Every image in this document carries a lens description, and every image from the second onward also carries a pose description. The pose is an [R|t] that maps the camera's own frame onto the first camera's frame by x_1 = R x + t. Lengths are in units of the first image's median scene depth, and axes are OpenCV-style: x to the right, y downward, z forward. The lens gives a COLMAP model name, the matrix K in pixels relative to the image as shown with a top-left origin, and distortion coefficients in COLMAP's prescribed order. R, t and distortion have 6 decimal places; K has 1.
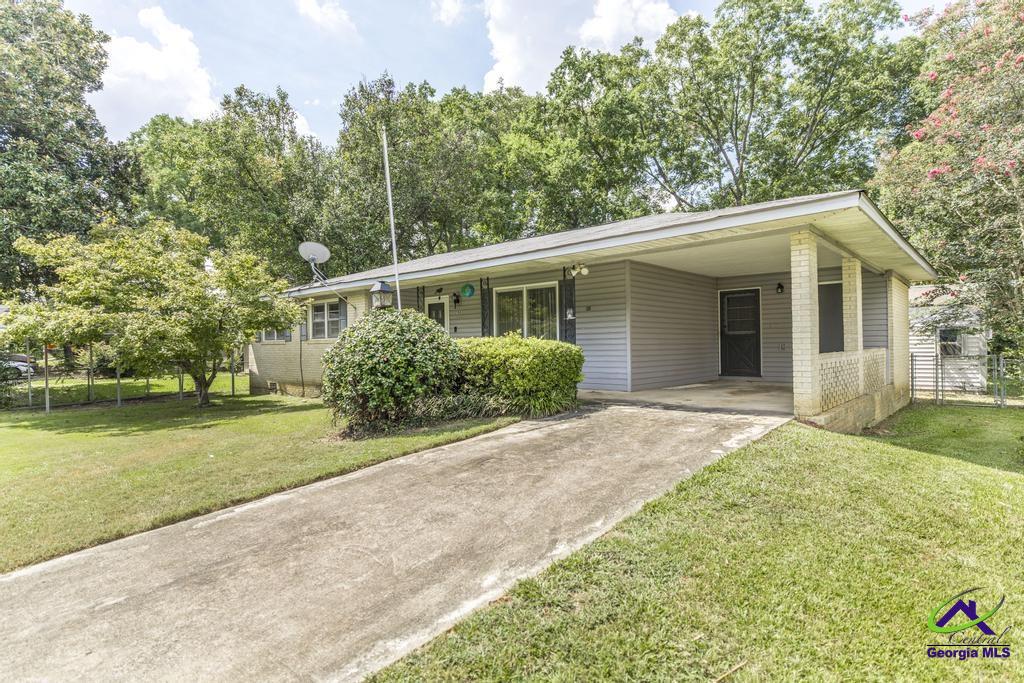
lens RADIAL K [[542.9, 0, 512.0], [0, 542.9, 341.5], [0, 0, 1]] dist [0.001190, -0.013422]
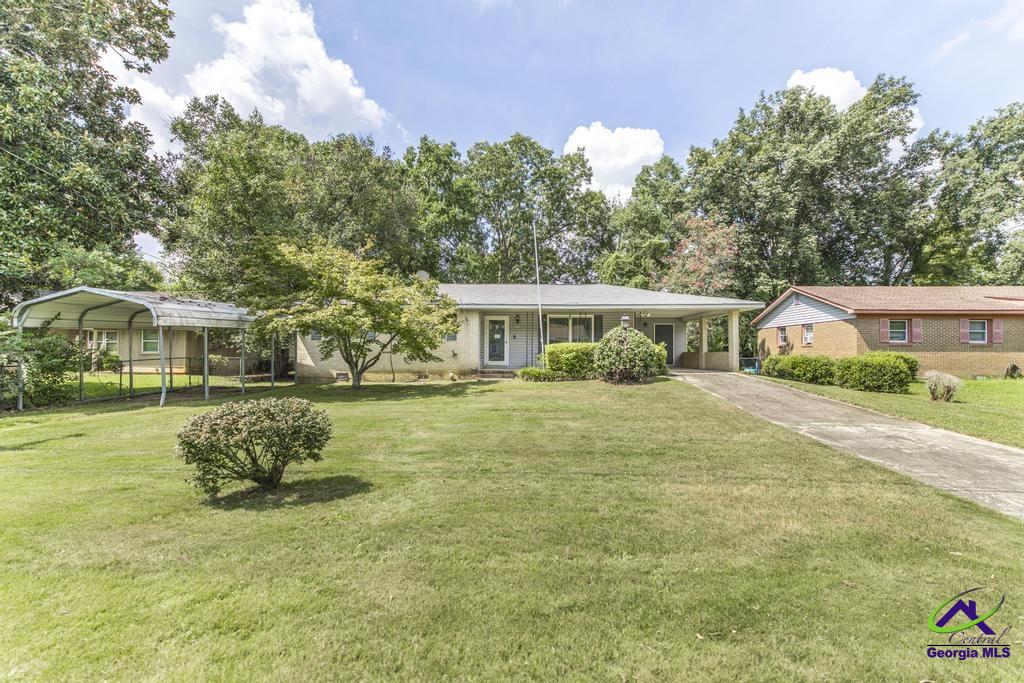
lens RADIAL K [[447.0, 0, 512.0], [0, 447.0, 341.5], [0, 0, 1]] dist [0.019597, 0.000204]
pose [[0.771372, 0.034353, 0.635457, -0.824133], [-0.019373, 0.999347, -0.030508, 0.028366], [-0.636090, 0.011223, 0.771533, -0.048599]]
